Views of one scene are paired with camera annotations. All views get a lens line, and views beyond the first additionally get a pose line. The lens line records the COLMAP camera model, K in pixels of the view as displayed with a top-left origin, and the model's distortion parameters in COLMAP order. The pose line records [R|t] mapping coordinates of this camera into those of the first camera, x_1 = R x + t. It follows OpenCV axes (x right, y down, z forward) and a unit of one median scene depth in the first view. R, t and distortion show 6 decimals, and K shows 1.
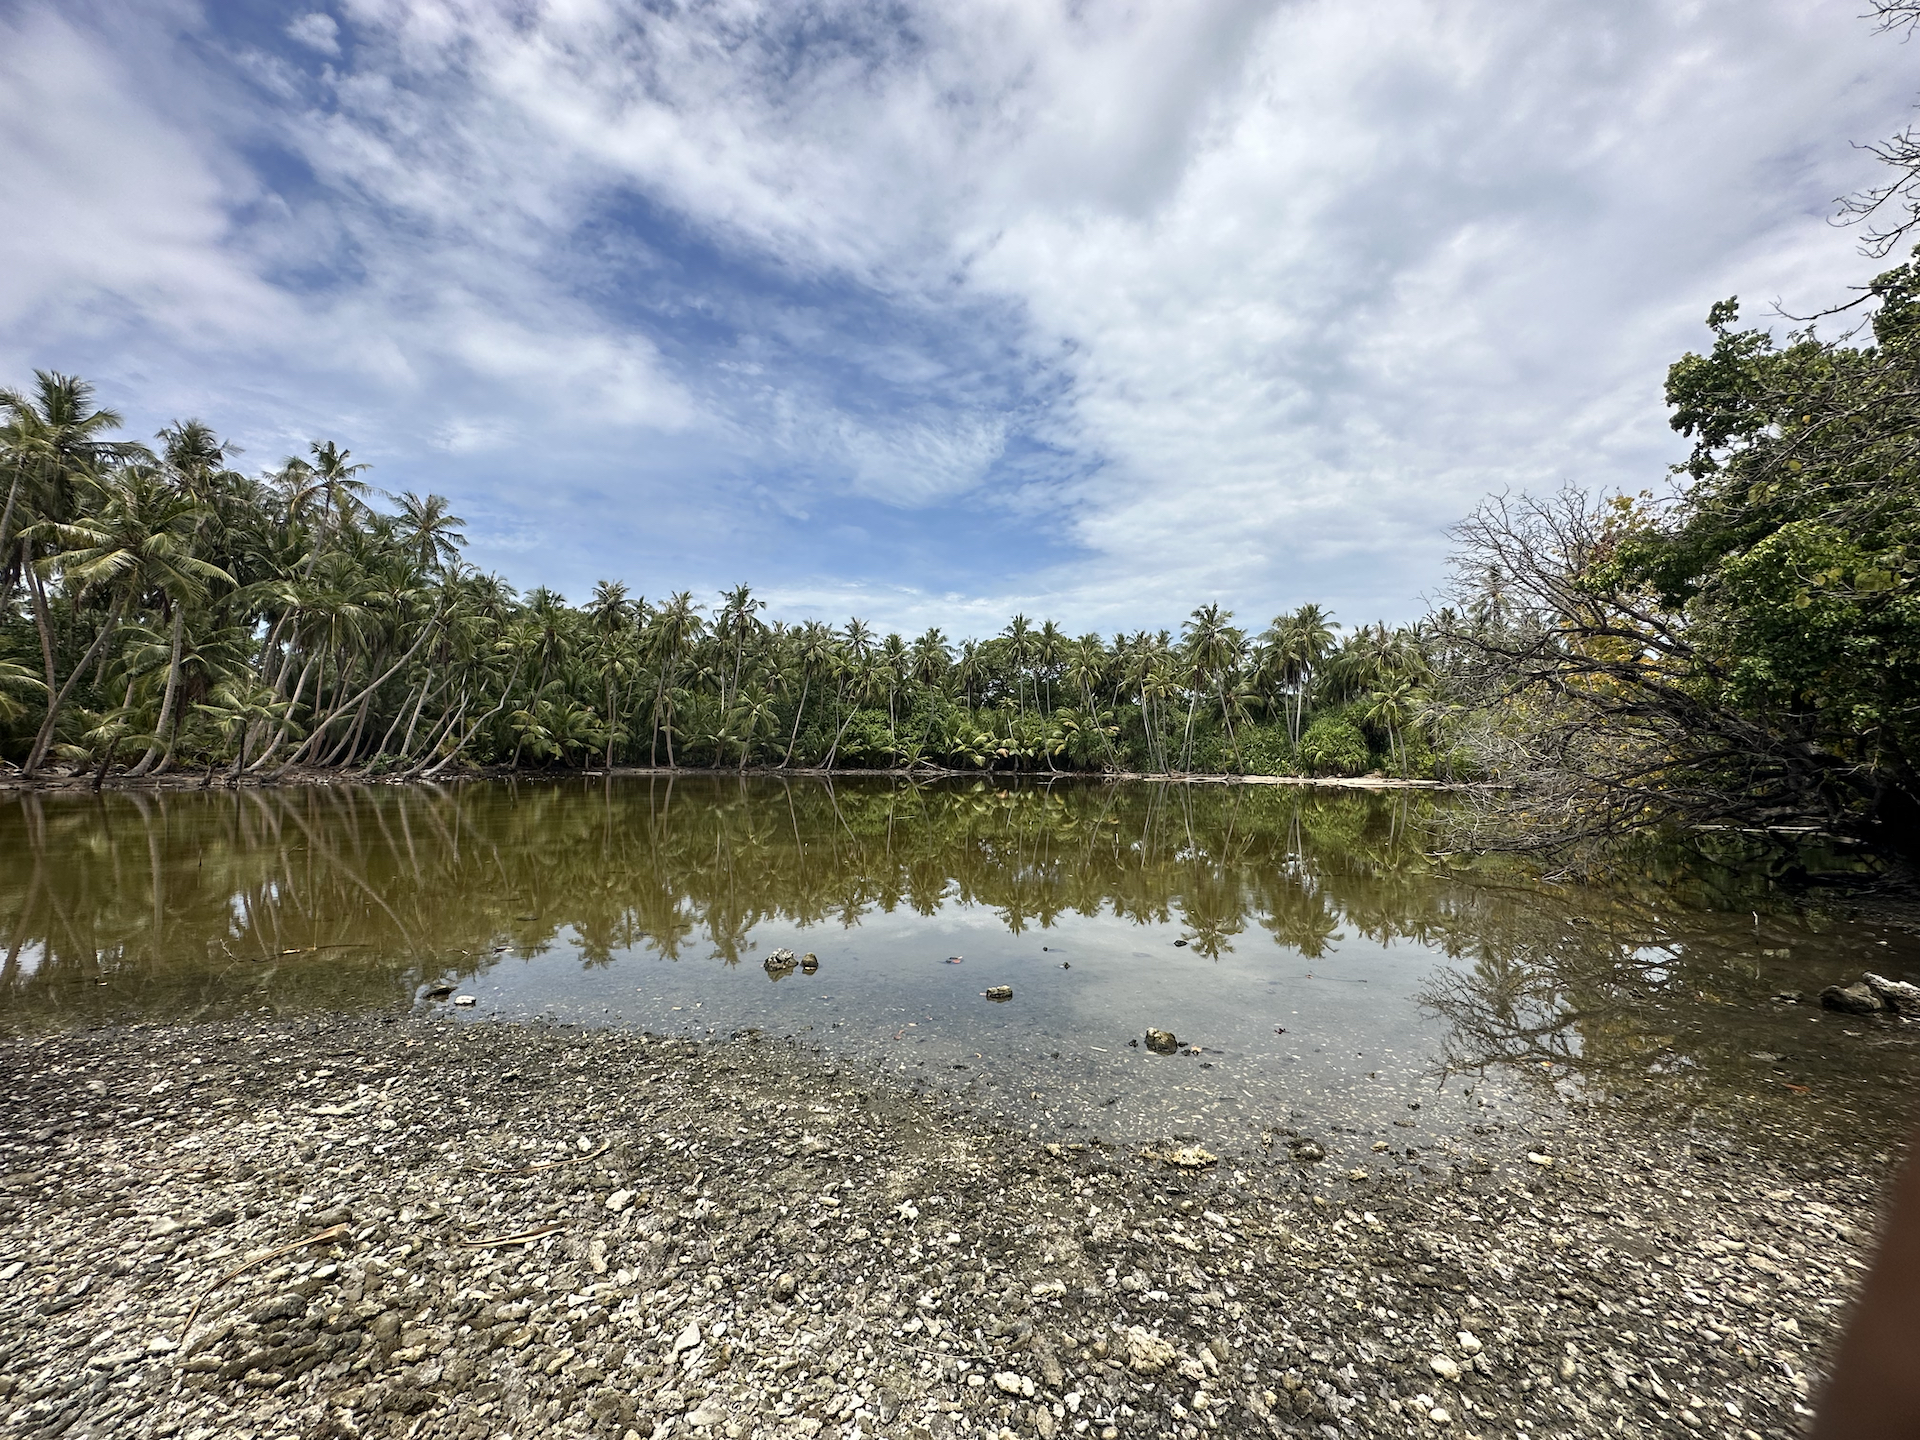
lens RADIAL K [[765.0, 0, 945.2], [0, 765.0, 710.7], [0, 0, 1]] dist [-0.000446, 0.000547]
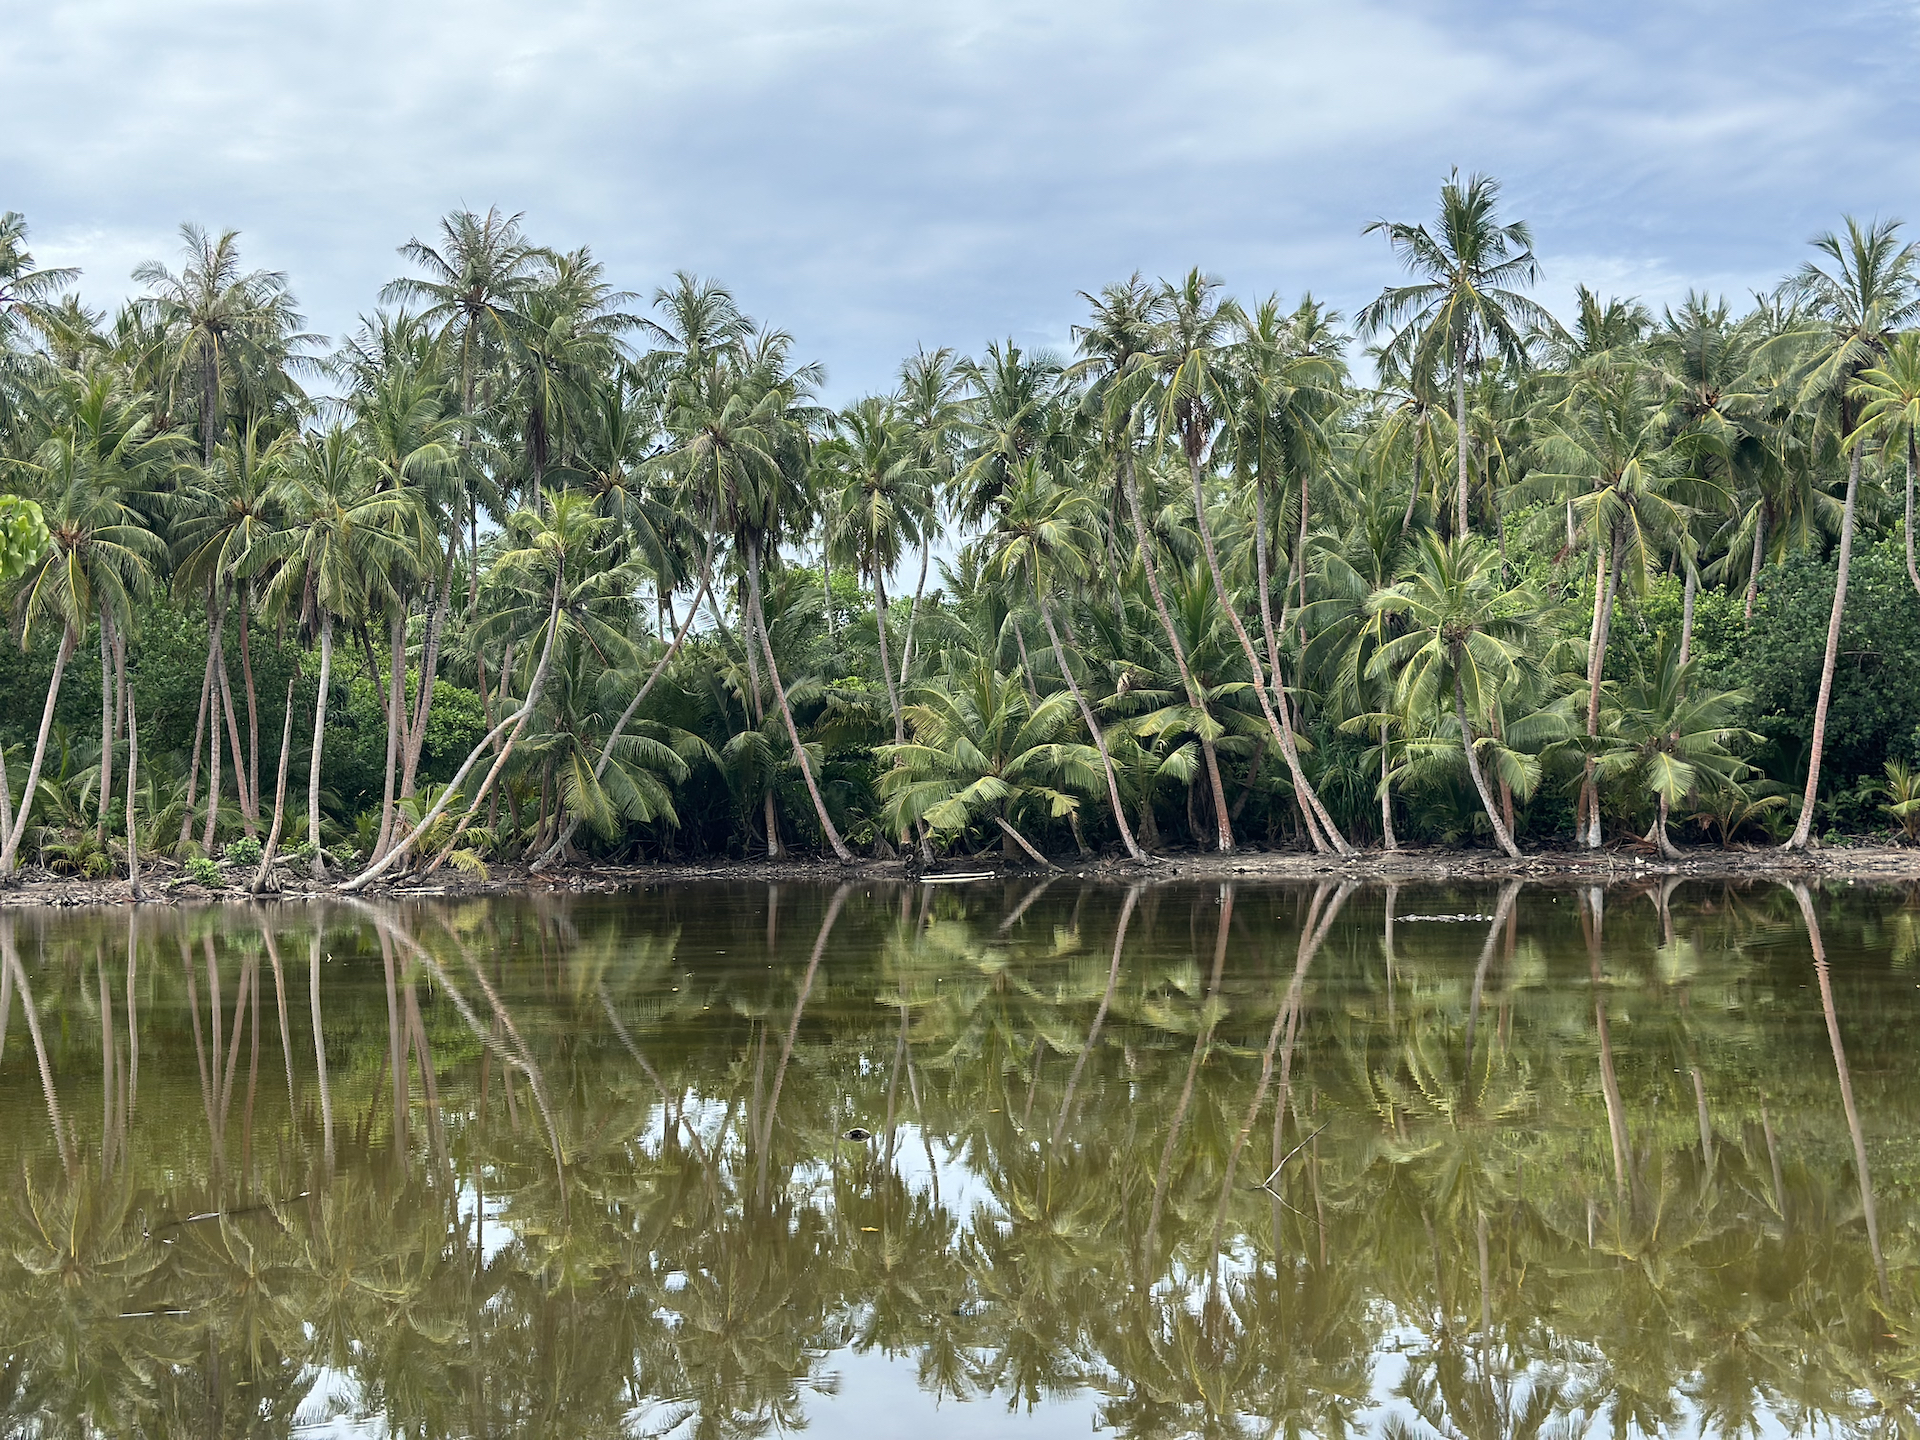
lens RADIAL K [[2681.1, 0, 957.1], [0, 2681.1, 731.7], [0, 0, 1]] dist [0.147297, 0.000000]
pose [[0.399629, -0.056920, -0.914908, 0.433230], [0.083667, 0.996169, -0.025430, 0.032344], [0.912851, -0.066385, 0.402860, 0.351817]]
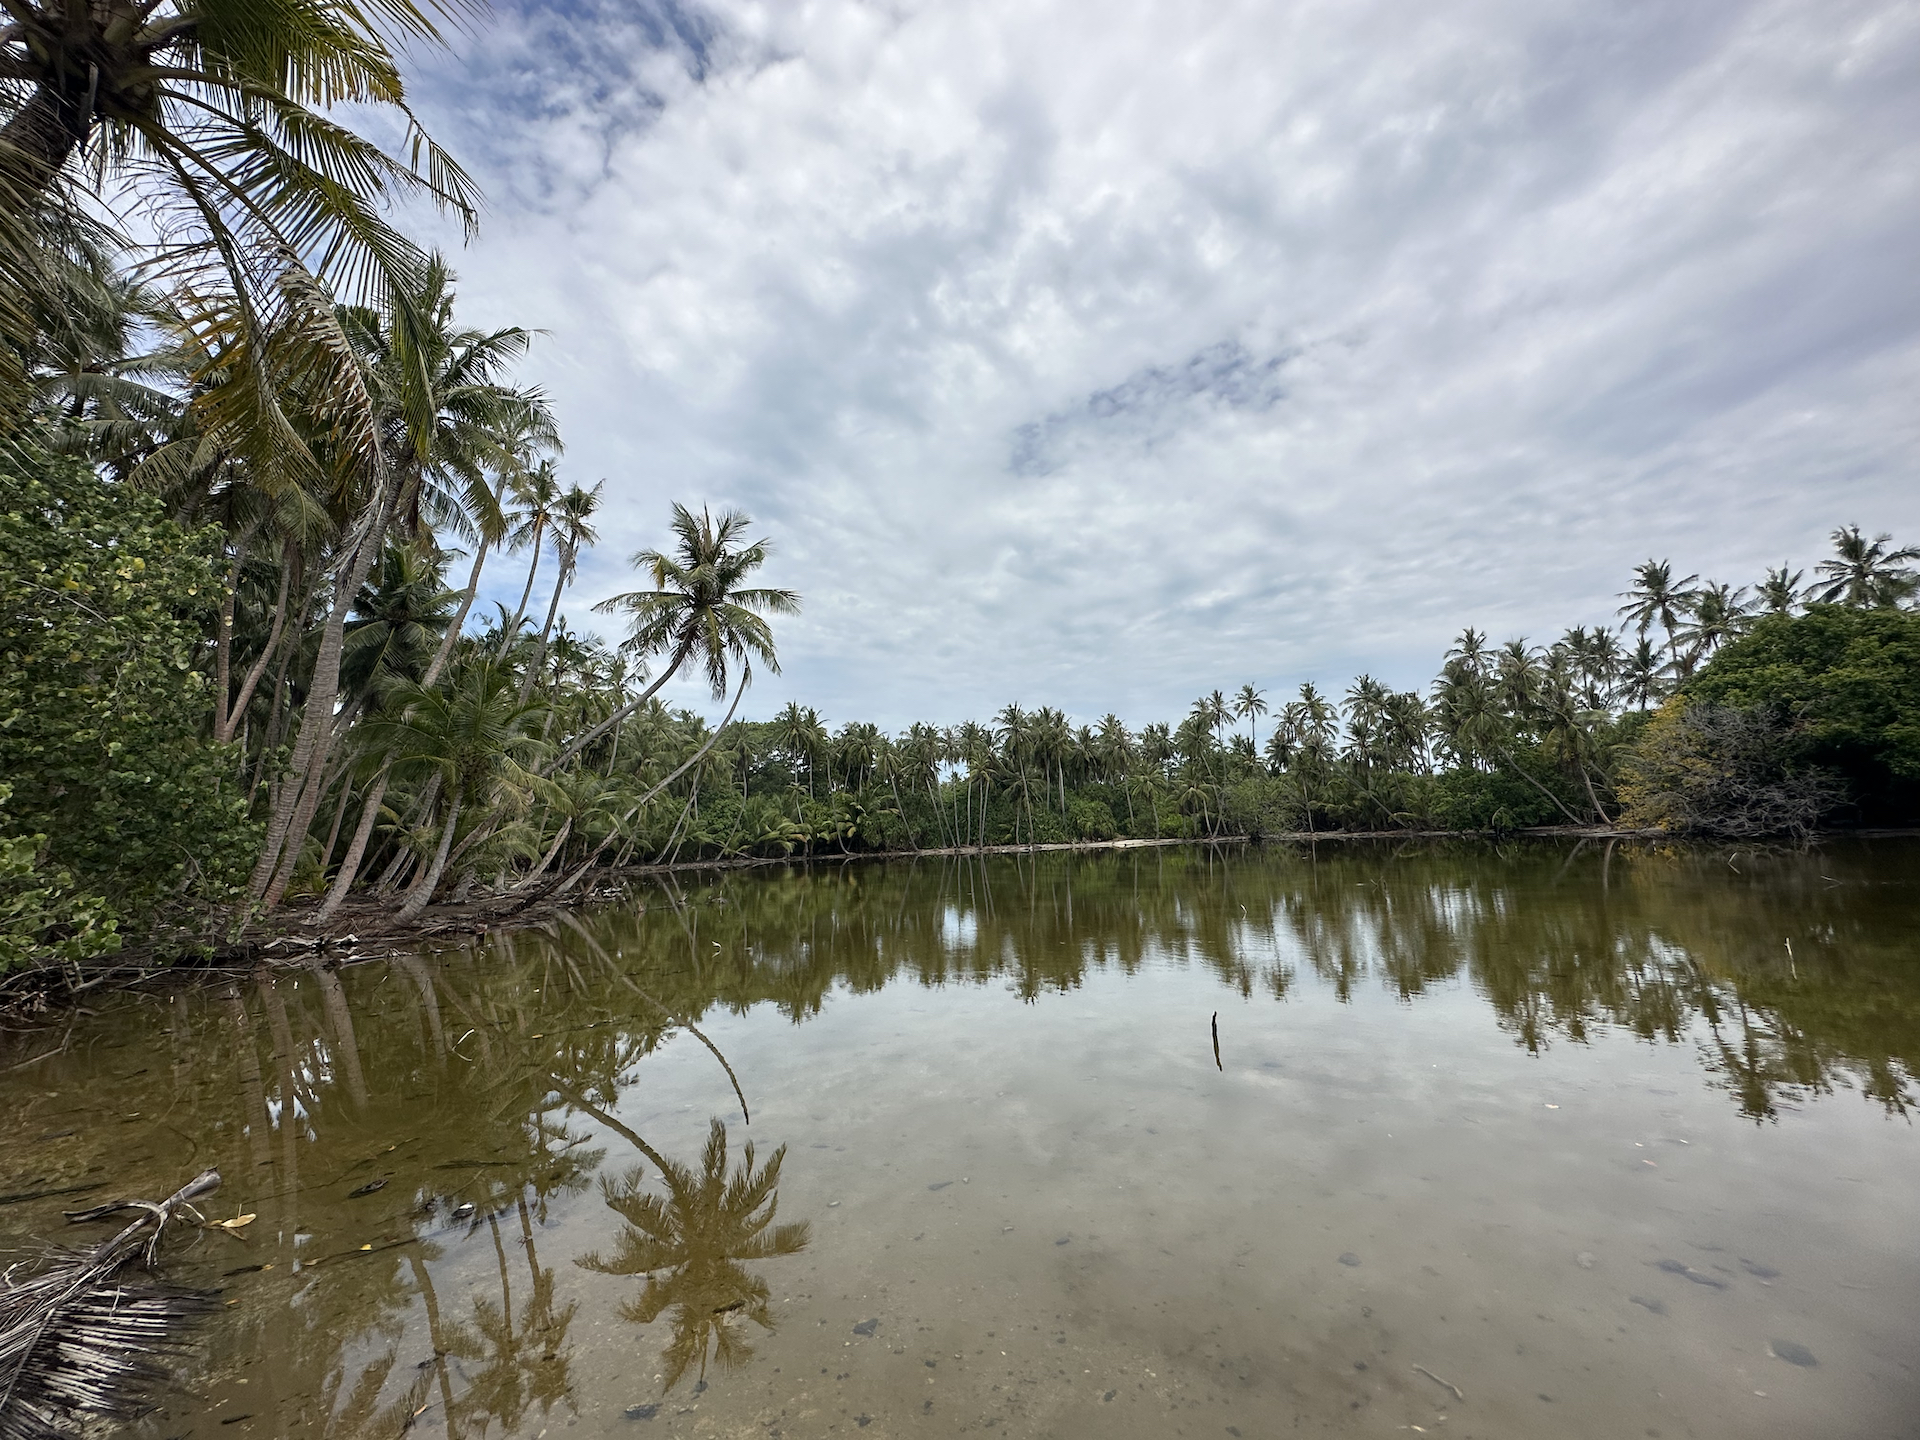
lens RADIAL K [[765.0, 0, 952.5], [0, 765.0, 723.3], [0, 0, 1]] dist [-0.000446, 0.000547]
pose [[0.834313, 0.027105, 0.550624, -0.333686], [0.023193, 0.996181, -0.084179, -0.006529], [-0.550803, 0.083002, 0.830498, 0.043542]]
